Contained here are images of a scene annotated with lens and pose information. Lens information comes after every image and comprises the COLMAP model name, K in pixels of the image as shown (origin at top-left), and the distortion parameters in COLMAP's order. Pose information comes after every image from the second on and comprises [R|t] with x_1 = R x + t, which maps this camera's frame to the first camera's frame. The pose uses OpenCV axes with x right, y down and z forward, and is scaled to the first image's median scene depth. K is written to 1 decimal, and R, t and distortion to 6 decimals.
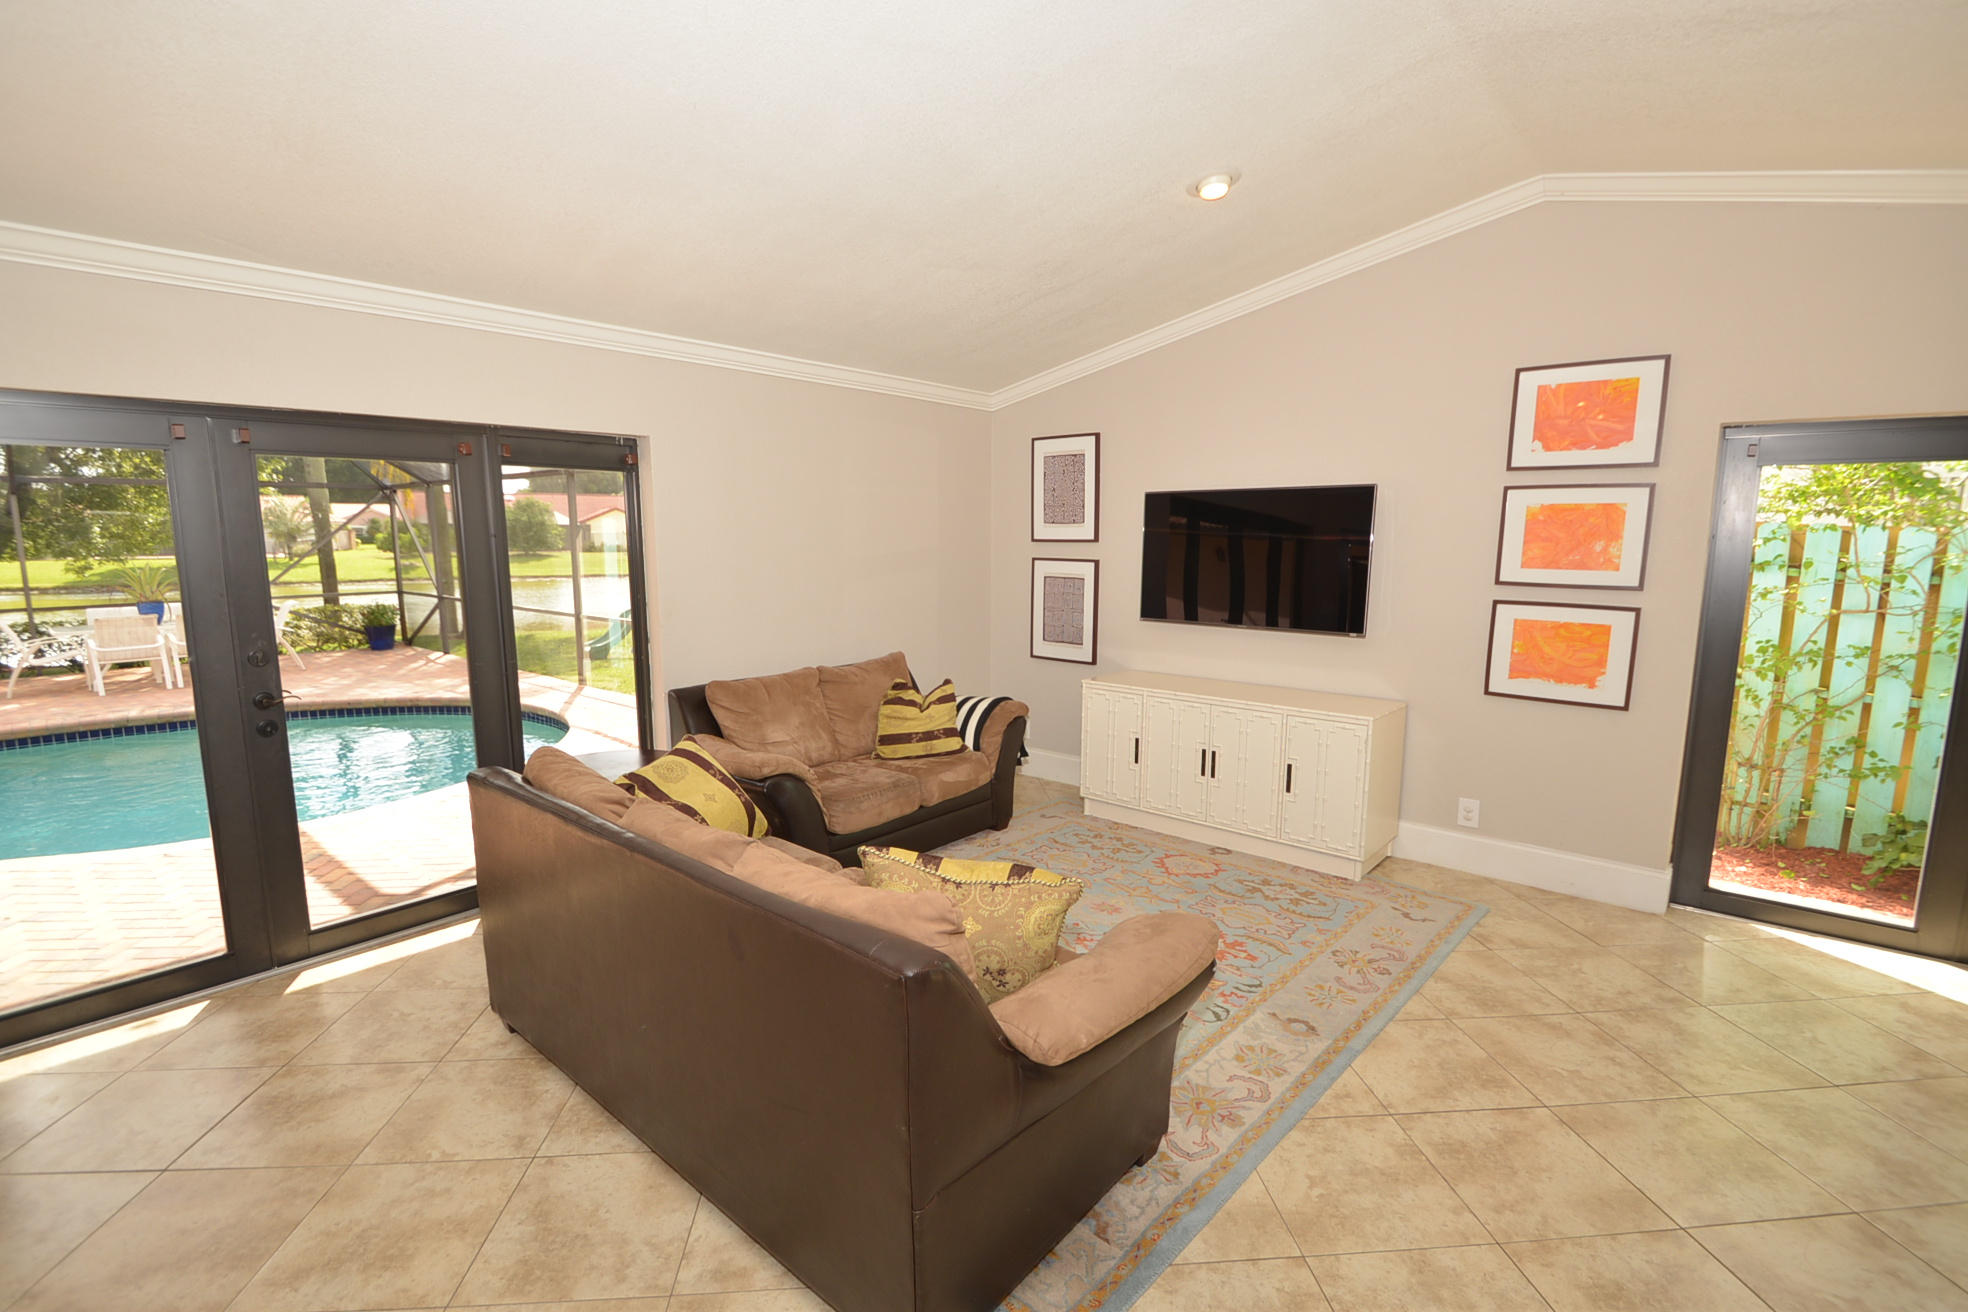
lens RADIAL K [[869.9, 0, 990.0], [0, 869.9, 667.7], [0, 0, 1]] dist [0.009019, -0.013749]
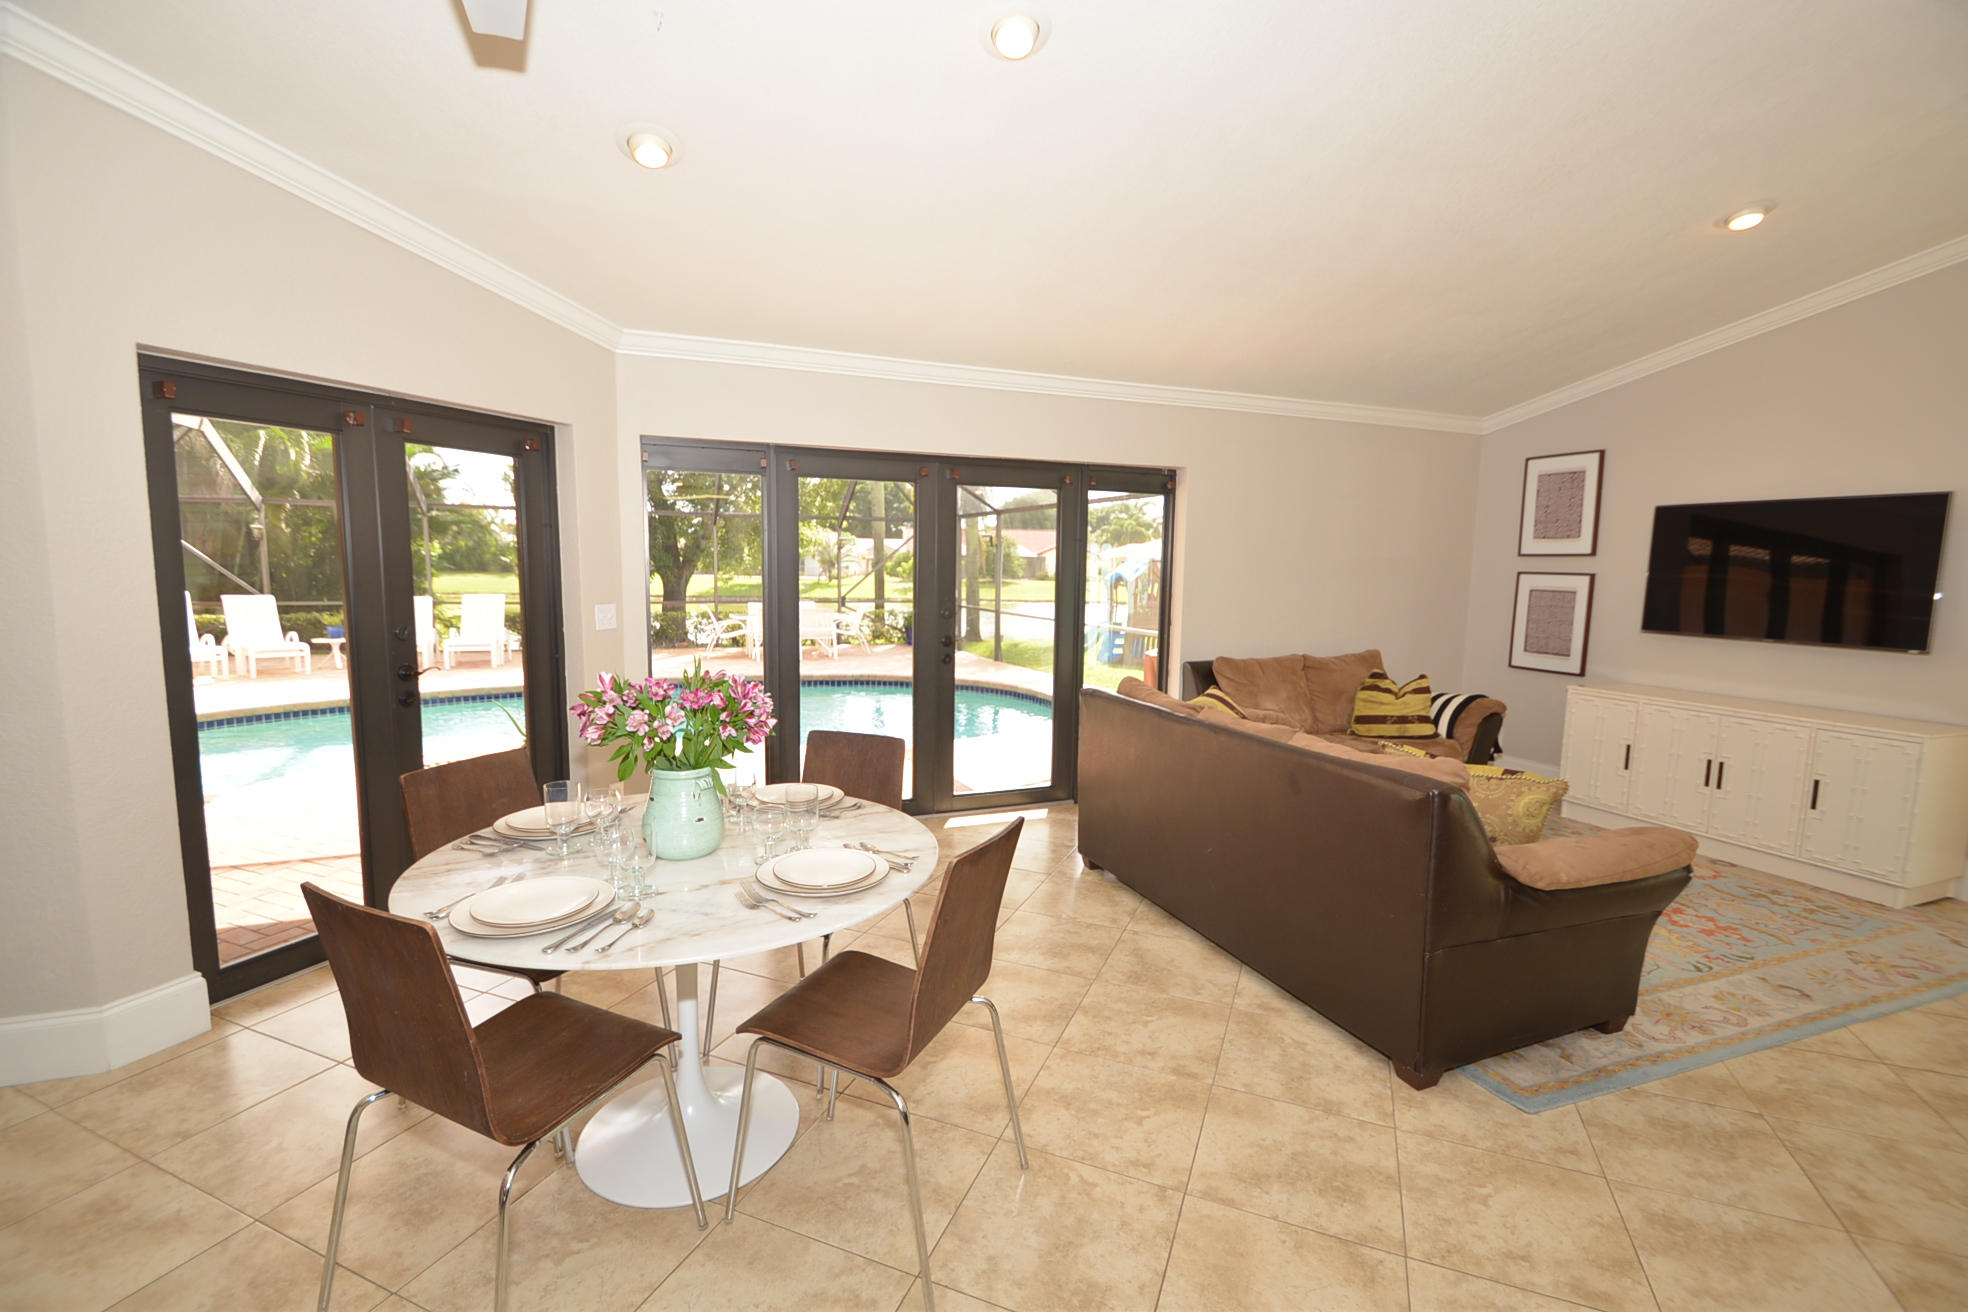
lens RADIAL K [[869.9, 0, 978.4], [0, 869.9, 664.7], [0, 0, 1]] dist [0.009019, -0.013749]
pose [[0.883292, 0.067539, -0.463932, -0.038135], [-0.088154, 0.995844, -0.022865, 0.082589], [0.460460, 0.061094, 0.885576, -0.270368]]
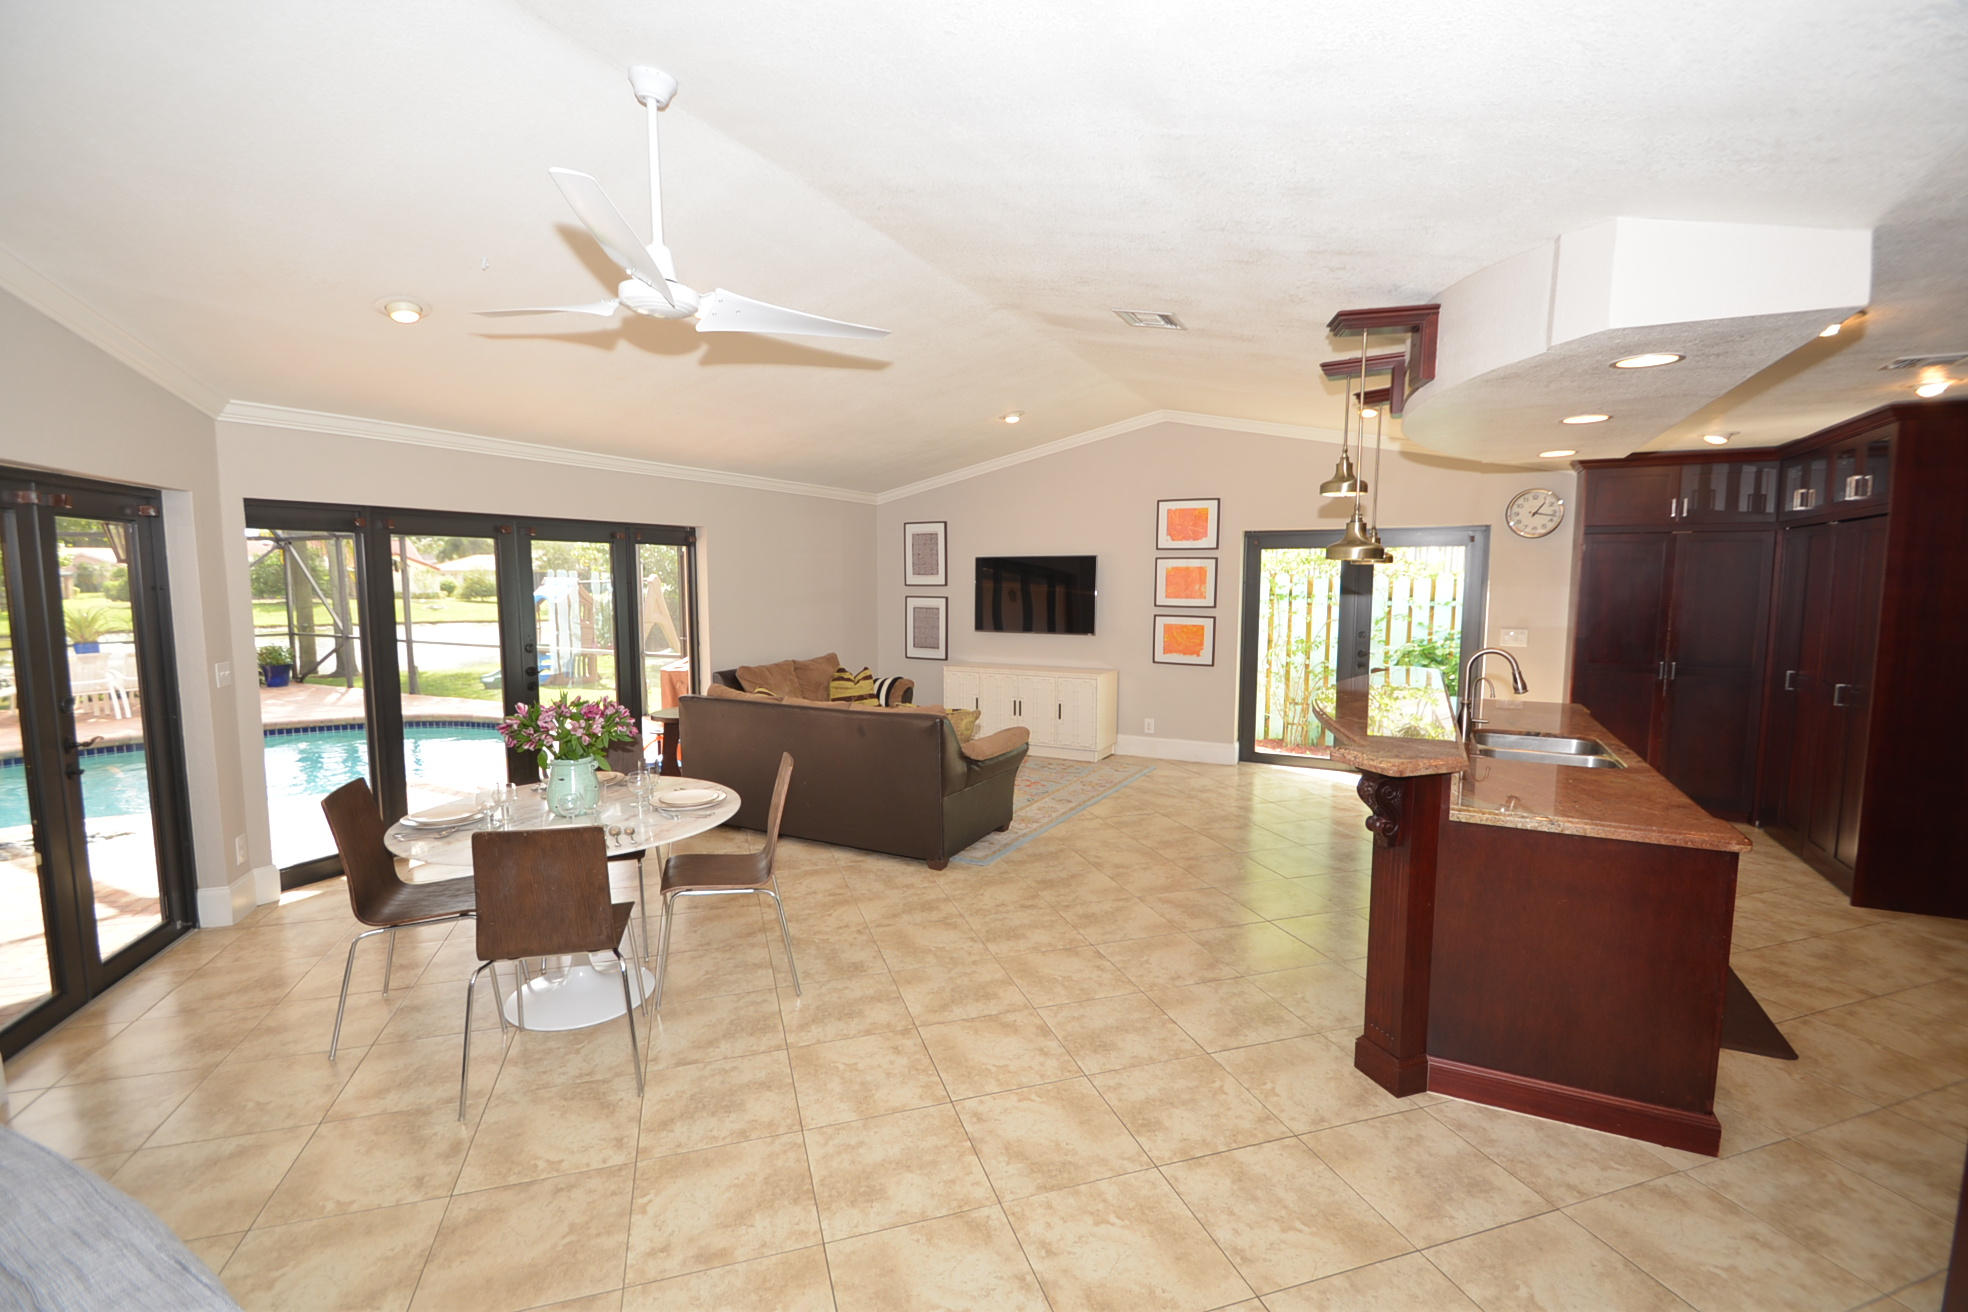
lens RADIAL K [[869.9, 0, 985.7], [0, 869.9, 675.7], [0, 0, 1]] dist [0.009019, -0.013749]
pose [[0.973473, -0.025362, 0.227393, -0.222788], [0.035145, 0.998618, -0.039078, 0.112421], [-0.226087, 0.046034, 0.973019, -0.747343]]
